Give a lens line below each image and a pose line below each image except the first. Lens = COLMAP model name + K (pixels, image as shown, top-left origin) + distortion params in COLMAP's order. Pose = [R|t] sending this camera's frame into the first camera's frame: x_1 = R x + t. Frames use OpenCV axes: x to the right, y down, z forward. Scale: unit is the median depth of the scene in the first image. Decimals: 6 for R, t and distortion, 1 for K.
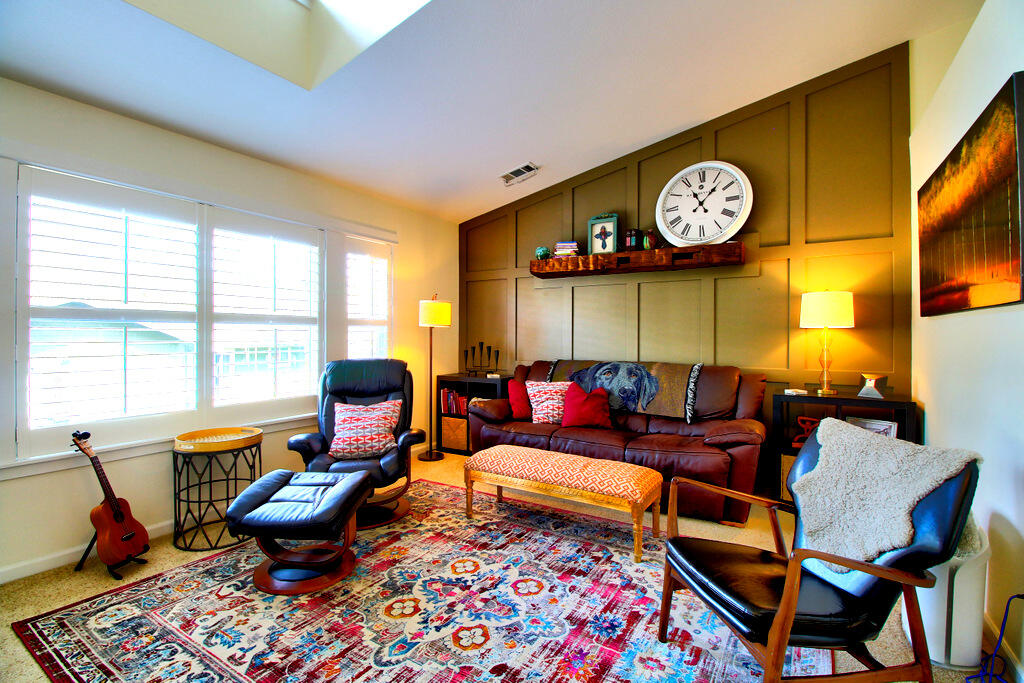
lens RADIAL K [[472.0, 0, 516.7], [0, 472.0, 336.7], [0, 0, 1]] dist [-0.000915, -0.011141]
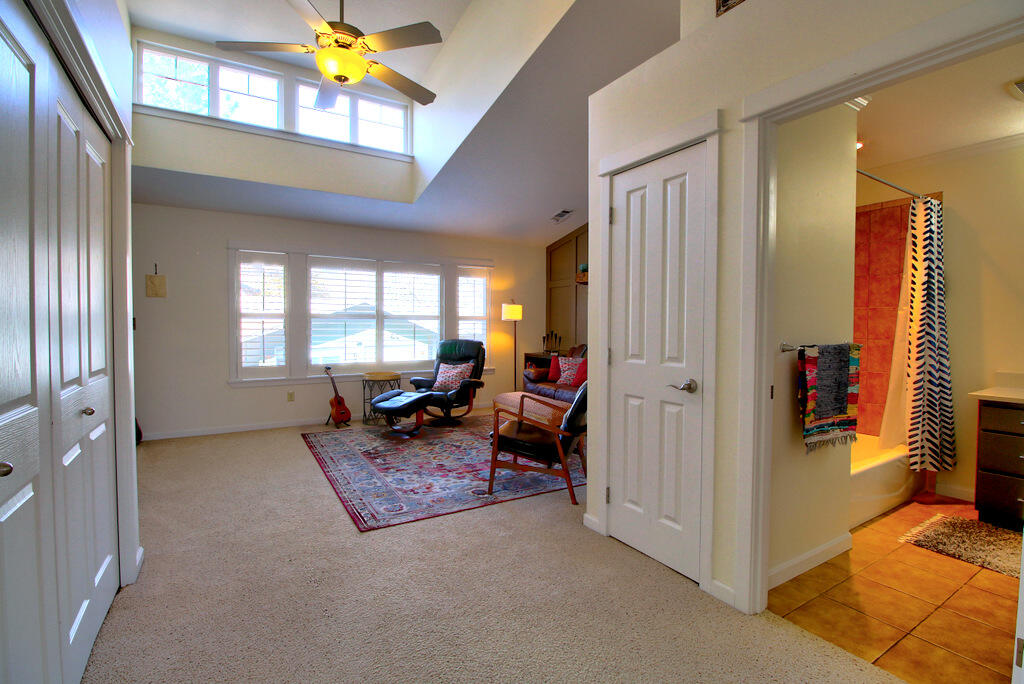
lens RADIAL K [[479.7, 0, 514.7], [0, 479.7, 337.5], [0, 0, 1]] dist [-0.000205, -0.012661]
pose [[0.885636, 0.012024, -0.464224, 0.905643], [-0.002405, 0.999770, 0.021307, 0.001812], [0.464373, -0.017754, 0.885462, -0.622580]]
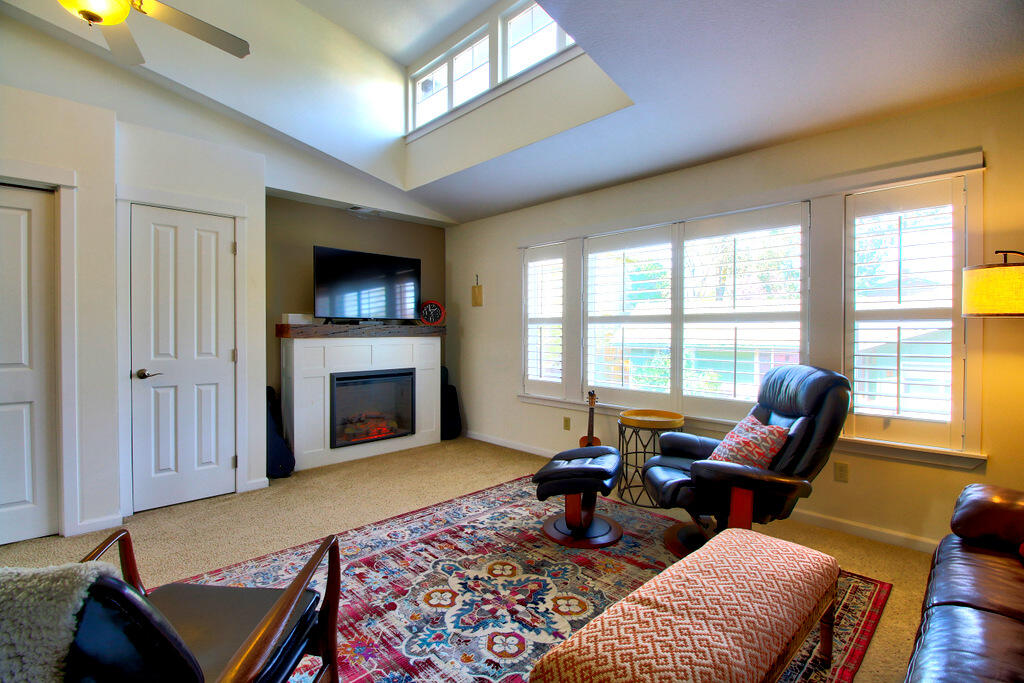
lens RADIAL K [[472.0, 0, 516.7], [0, 472.0, 336.7], [0, 0, 1]] dist [-0.000915, -0.011141]
pose [[-0.245609, 0.007219, -0.969342, 0.666827], [-0.008022, 0.999923, 0.009479, -0.003399], [0.969336, 0.010105, -0.245532, 1.013172]]
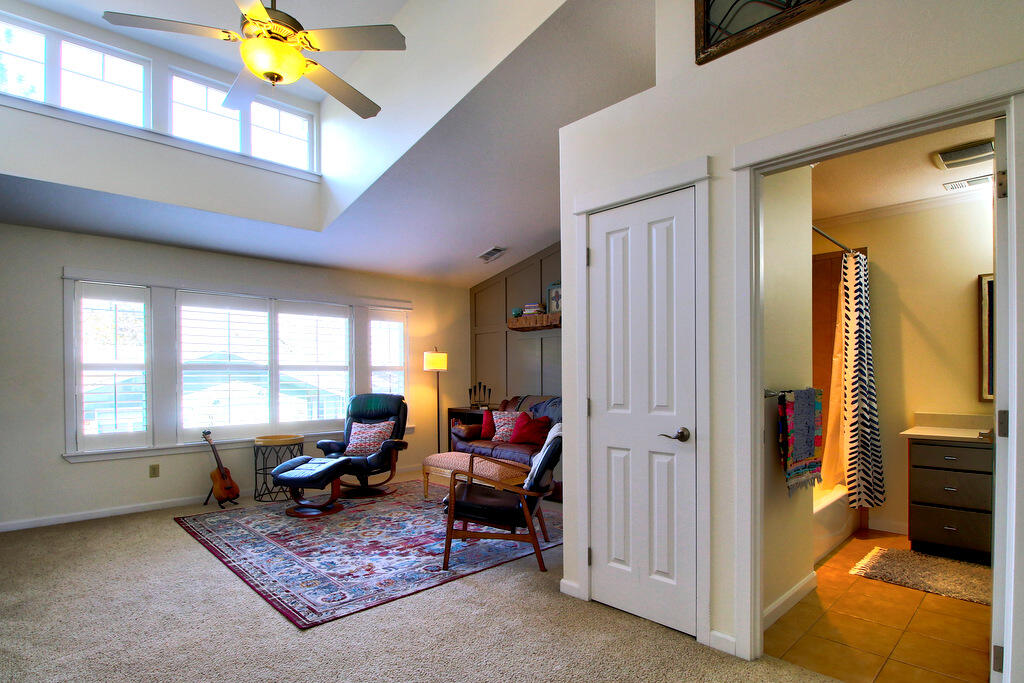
lens RADIAL K [[539.1, 0, 540.7], [0, 539.1, 379.8], [0, 0, 1]] dist [0.002732, -0.016589]
pose [[0.972729, -0.008700, -0.231783, 0.765799], [0.009431, 0.999953, 0.002045, 0.006393], [0.231754, -0.004176, 0.972765, -0.691388]]
